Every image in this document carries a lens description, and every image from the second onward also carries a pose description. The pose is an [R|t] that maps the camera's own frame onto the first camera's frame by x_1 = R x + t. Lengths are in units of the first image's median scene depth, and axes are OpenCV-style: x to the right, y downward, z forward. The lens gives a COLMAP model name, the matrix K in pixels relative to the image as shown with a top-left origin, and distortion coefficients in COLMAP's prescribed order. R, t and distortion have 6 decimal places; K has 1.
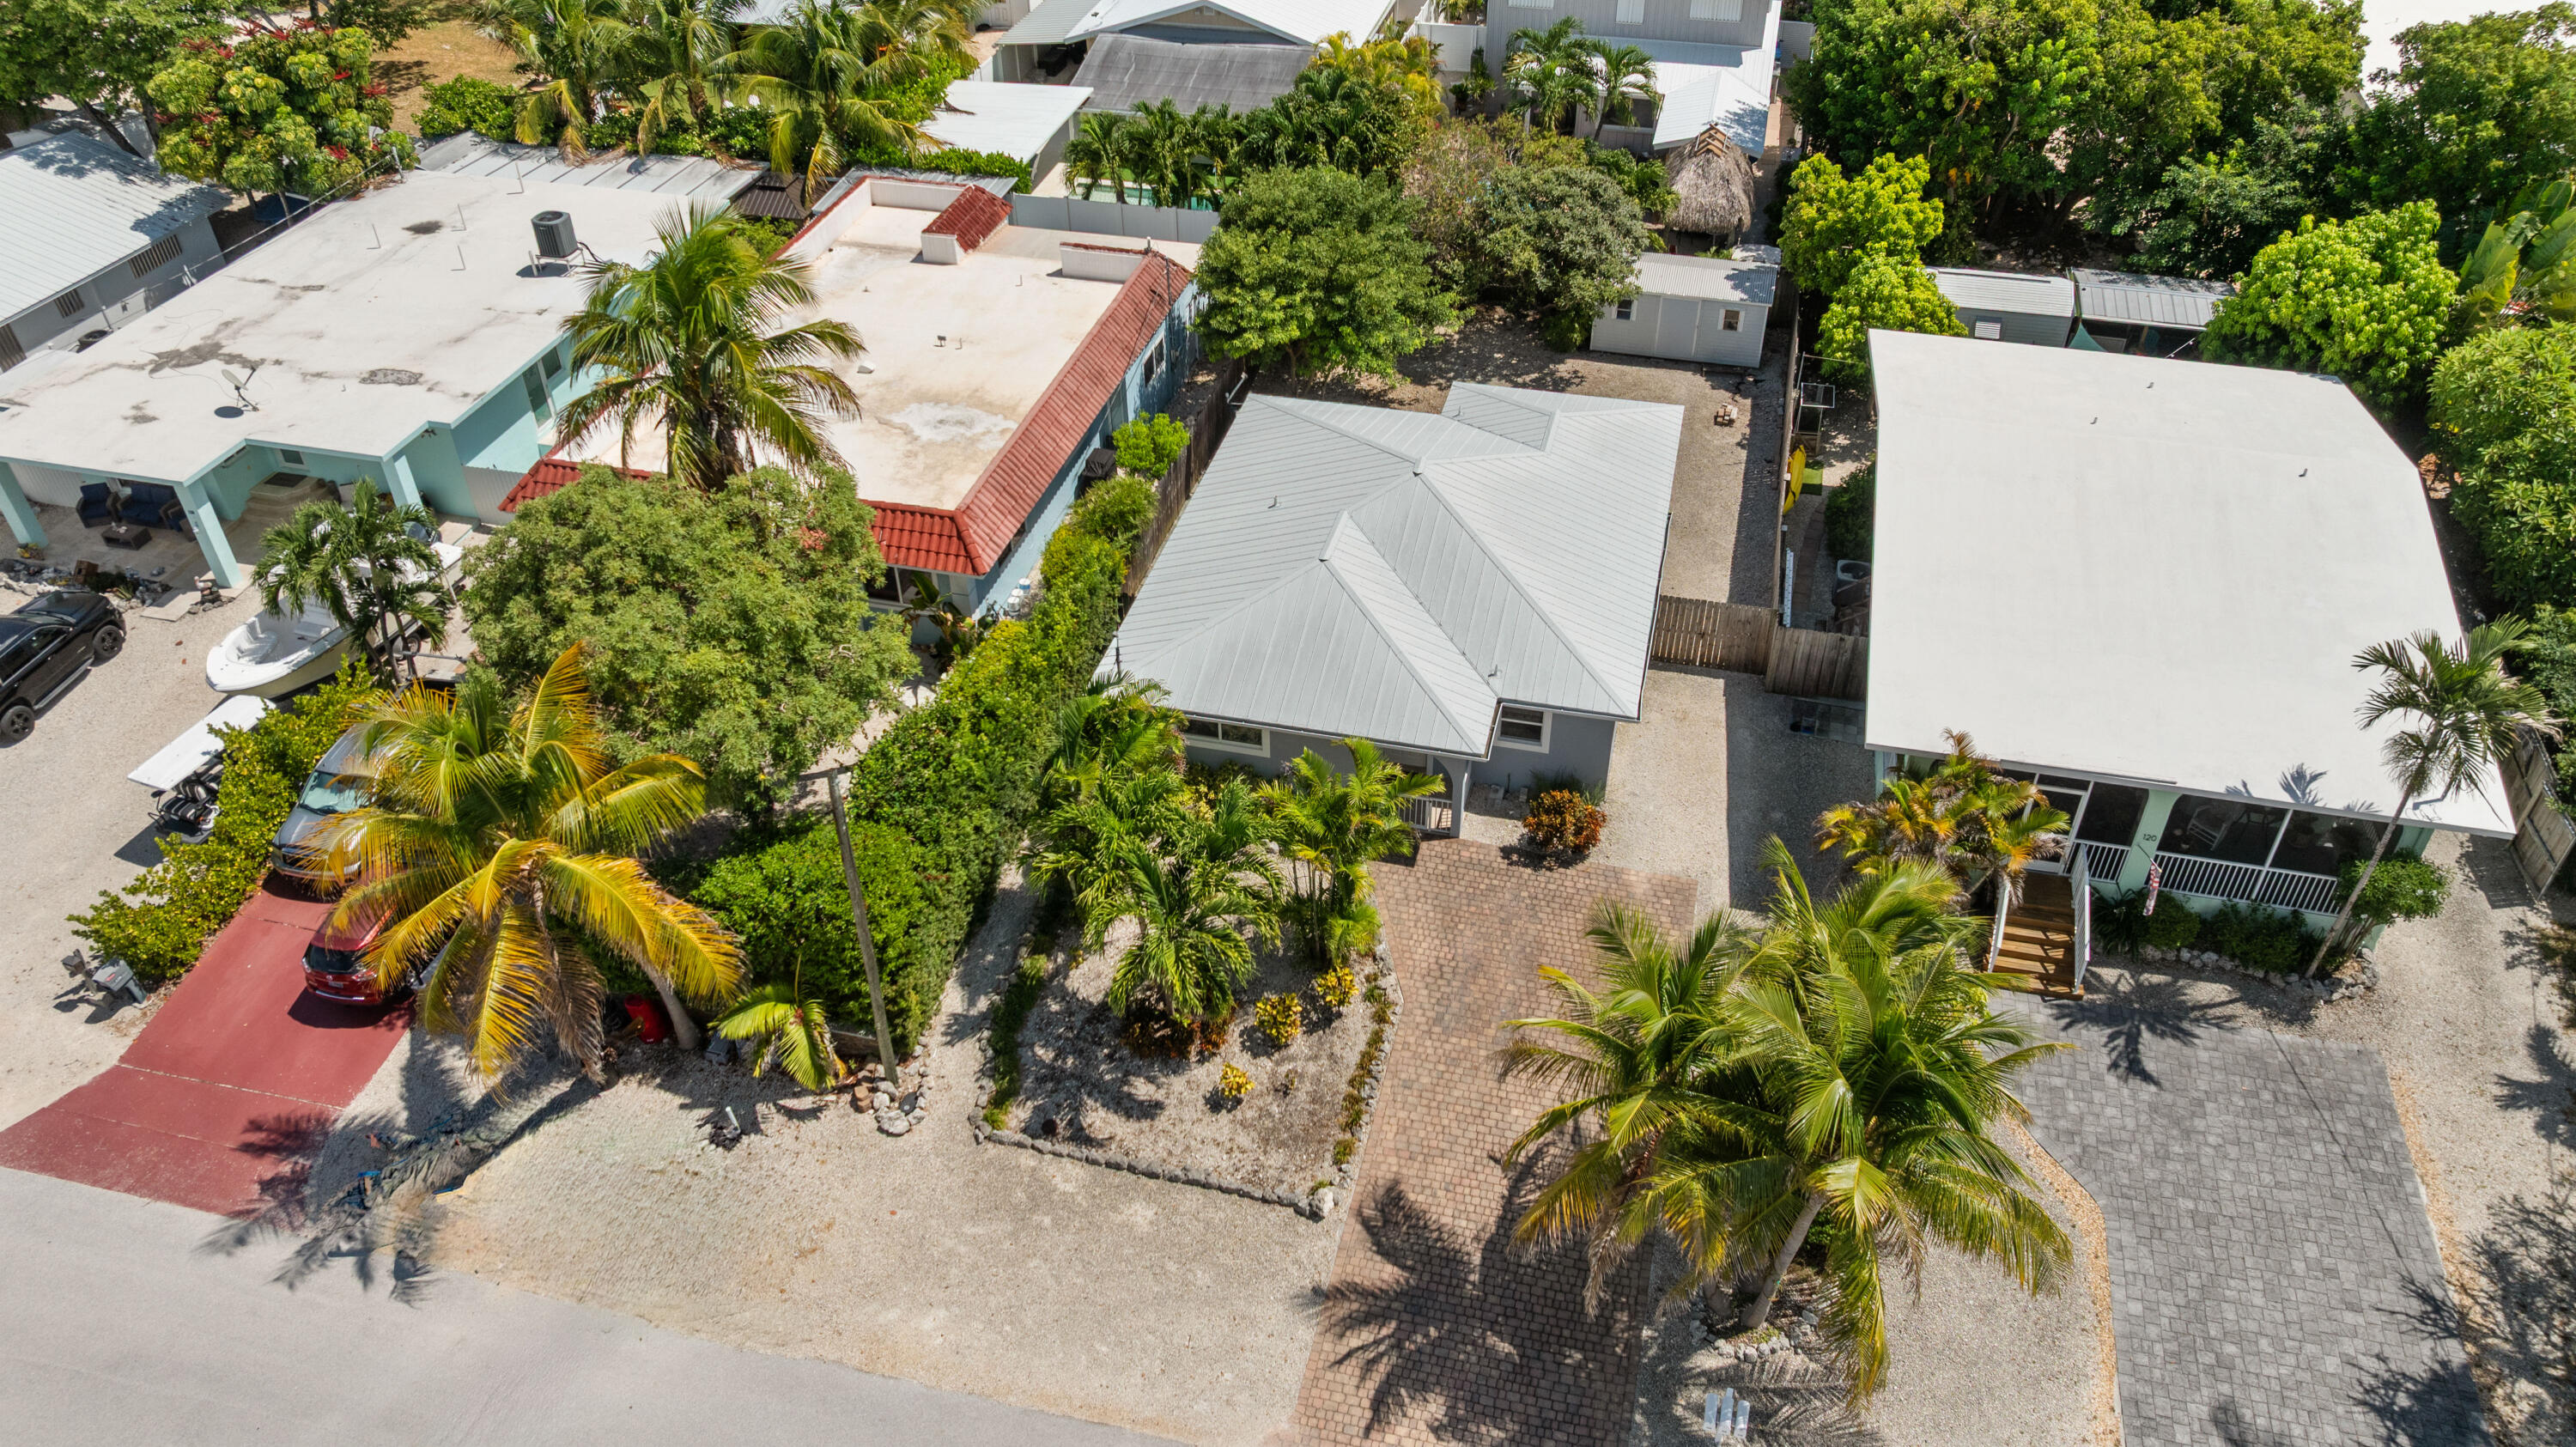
lens RADIAL K [[1768.0, 0, 1291.8], [0, 1768.0, 689.4], [0, 0, 1]] dist [-0.075765, 0.089769]
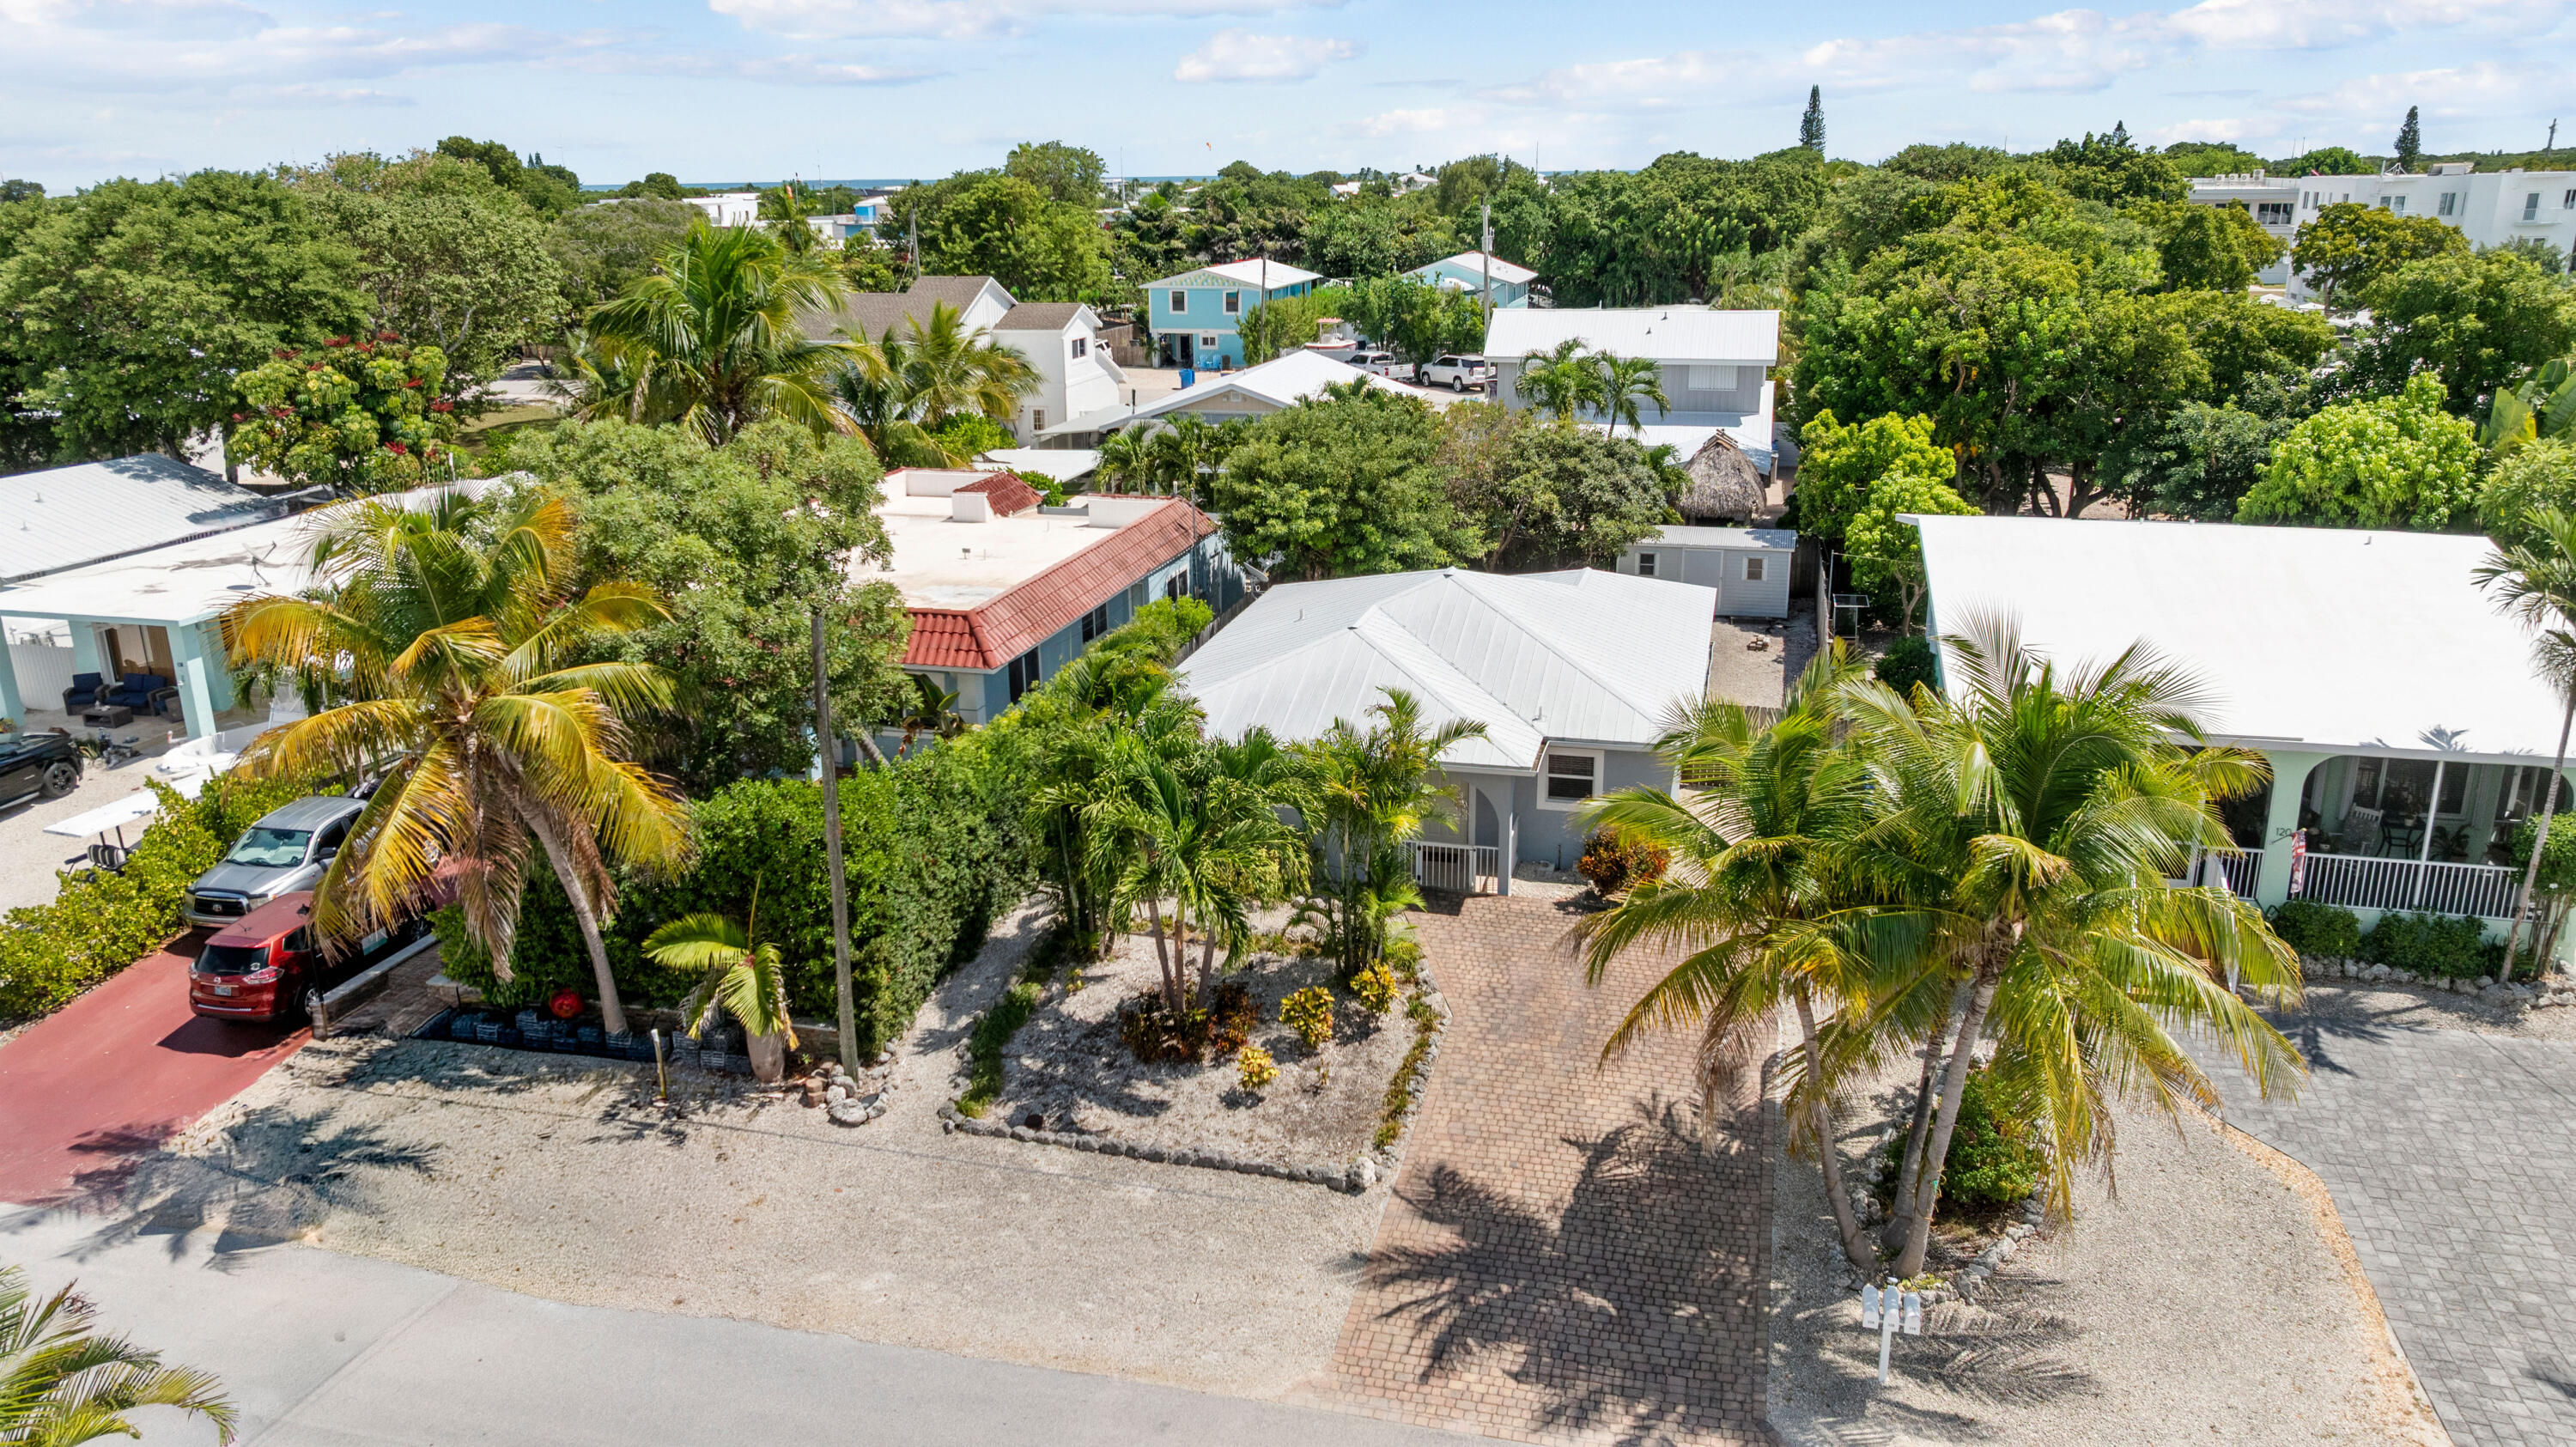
lens RADIAL K [[1768.0, 0, 1291.8], [0, 1768.0, 689.4], [0, 0, 1]] dist [-0.075765, 0.089769]
pose [[0.999965, 0.000118, -0.008386, -0.007836], [-0.003067, 0.935806, -0.352503, 0.342070], [0.007807, 0.352517, 0.935773, 0.141534]]
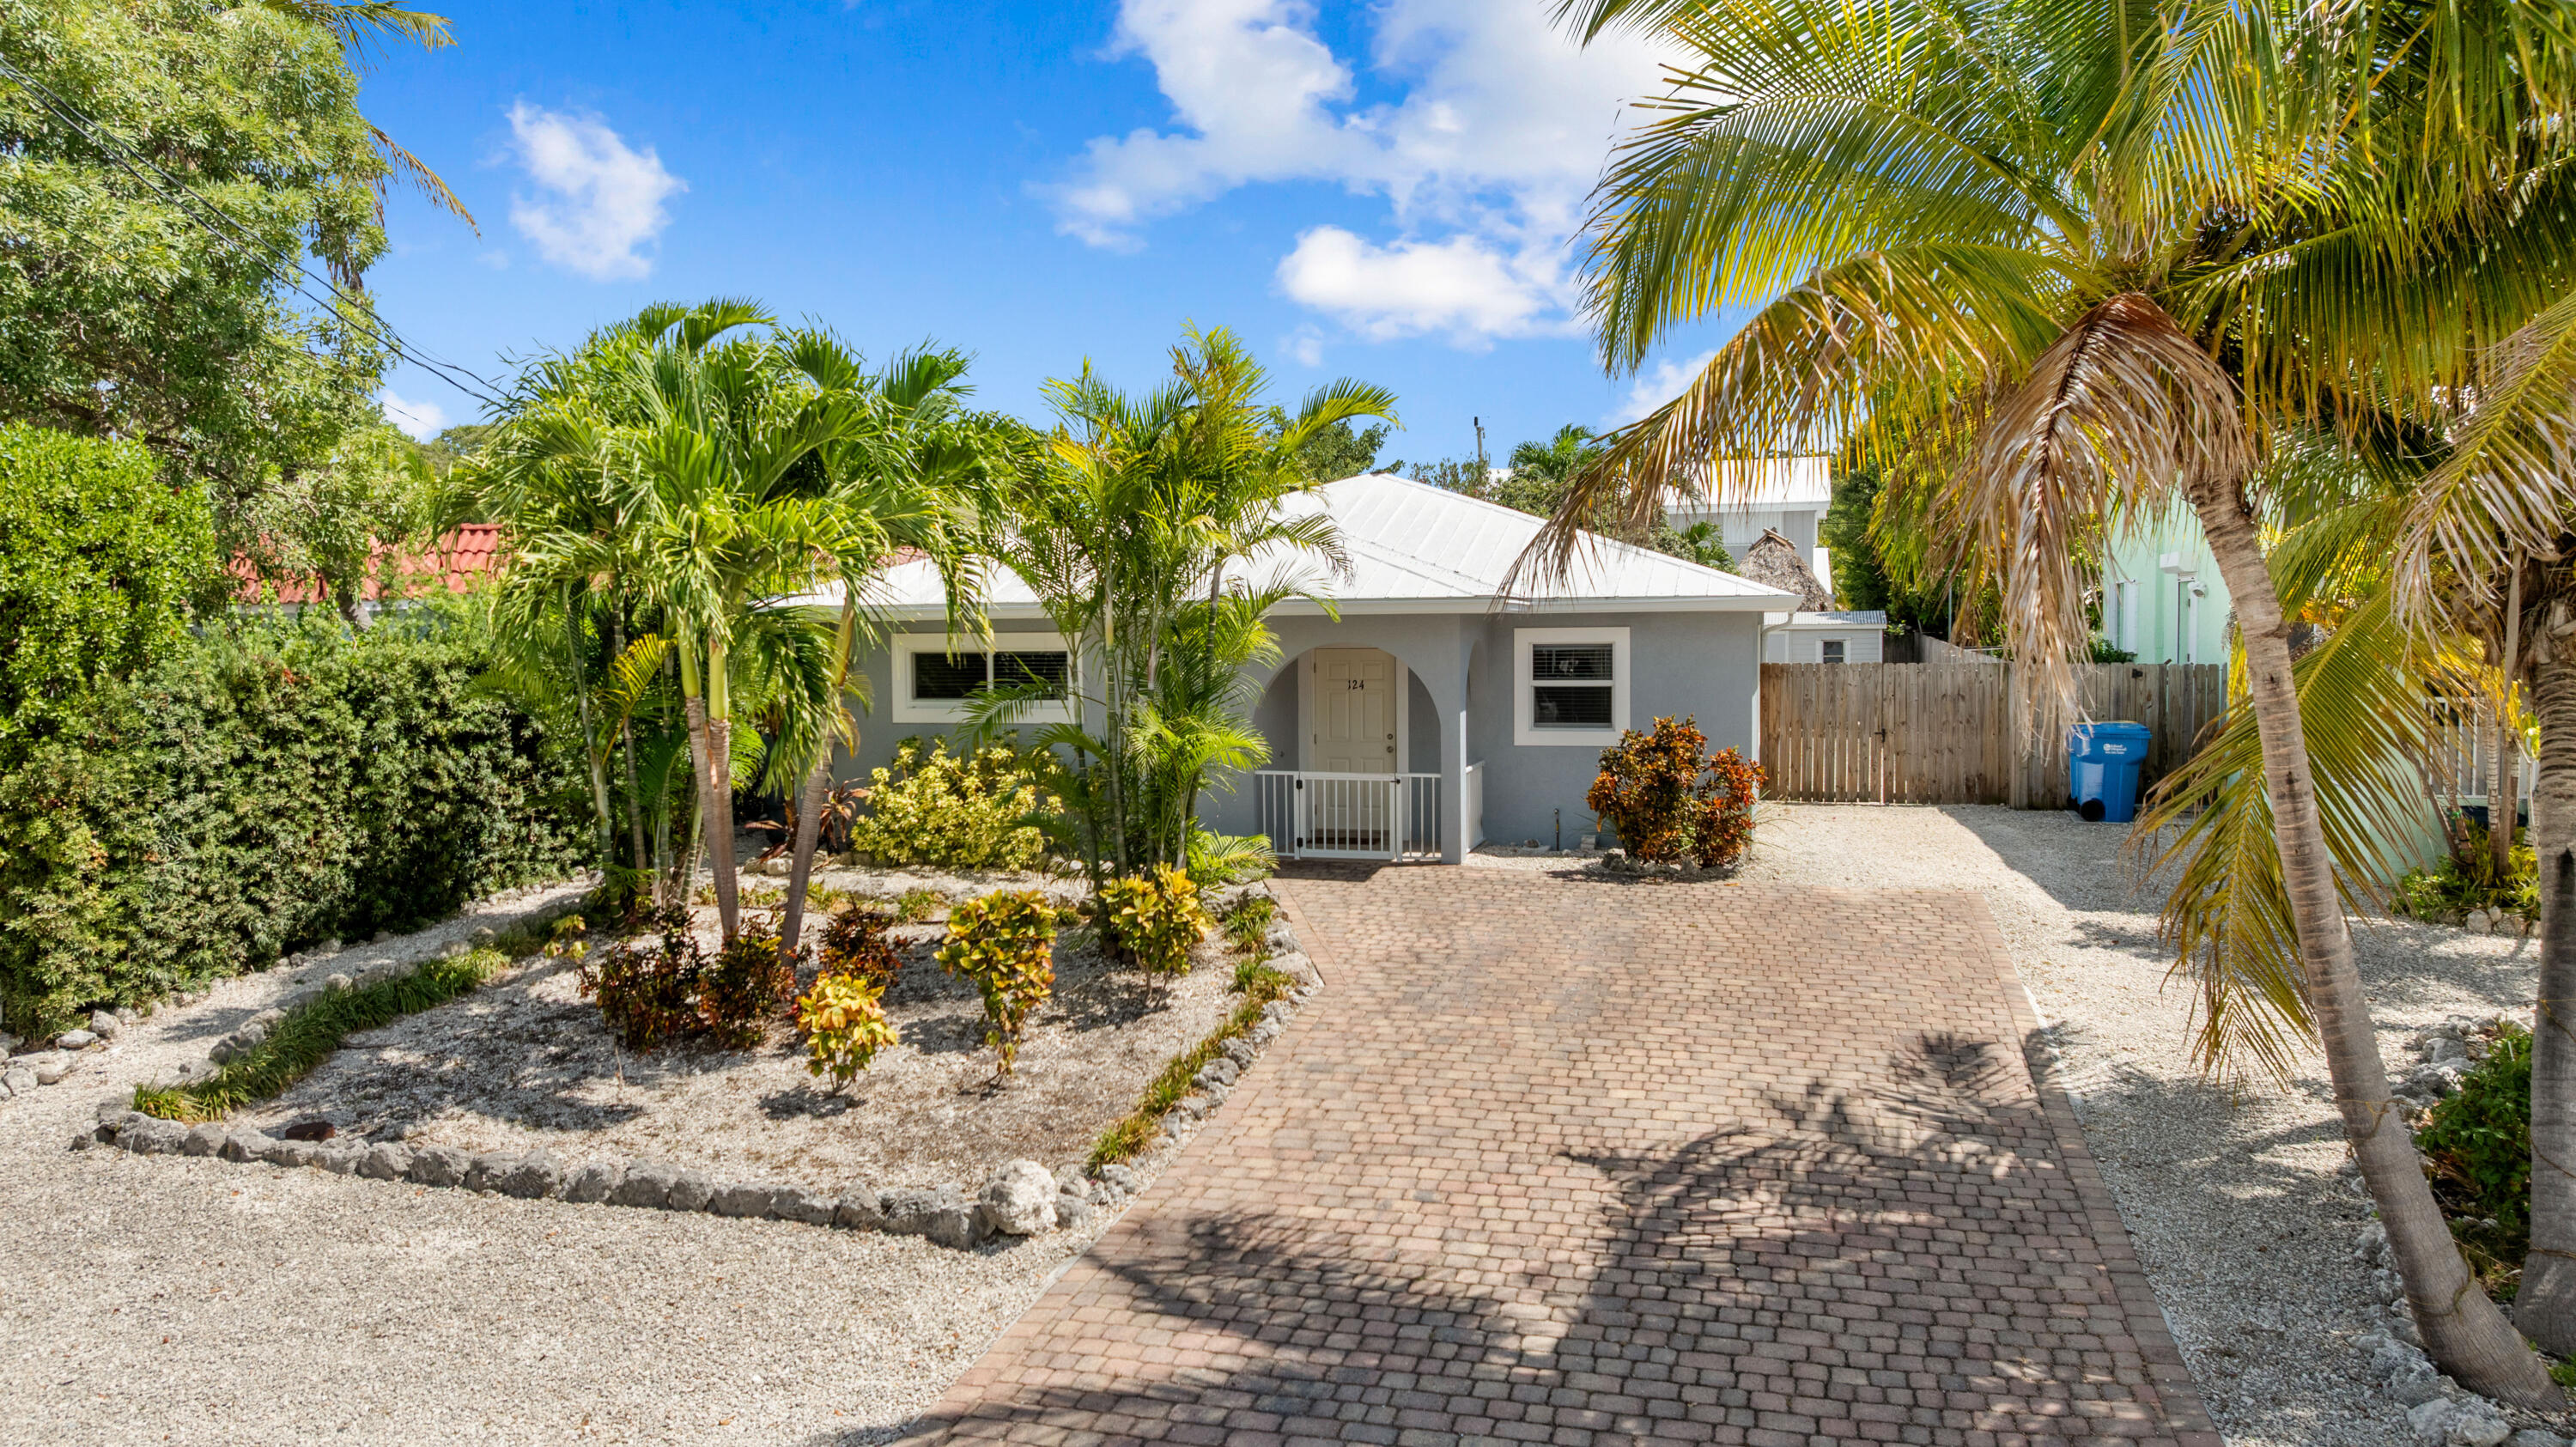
lens RADIAL K [[1790.4, 0, 1288.0], [0, 1790.4, 723.5], [0, 0, 1]] dist [-0.045142, 0.041890]
pose [[0.999772, 0.003776, -0.021000, 0.065583], [-0.014679, 0.836029, -0.548489, 0.362786], [0.015486, 0.548672, 0.835894, 0.643024]]
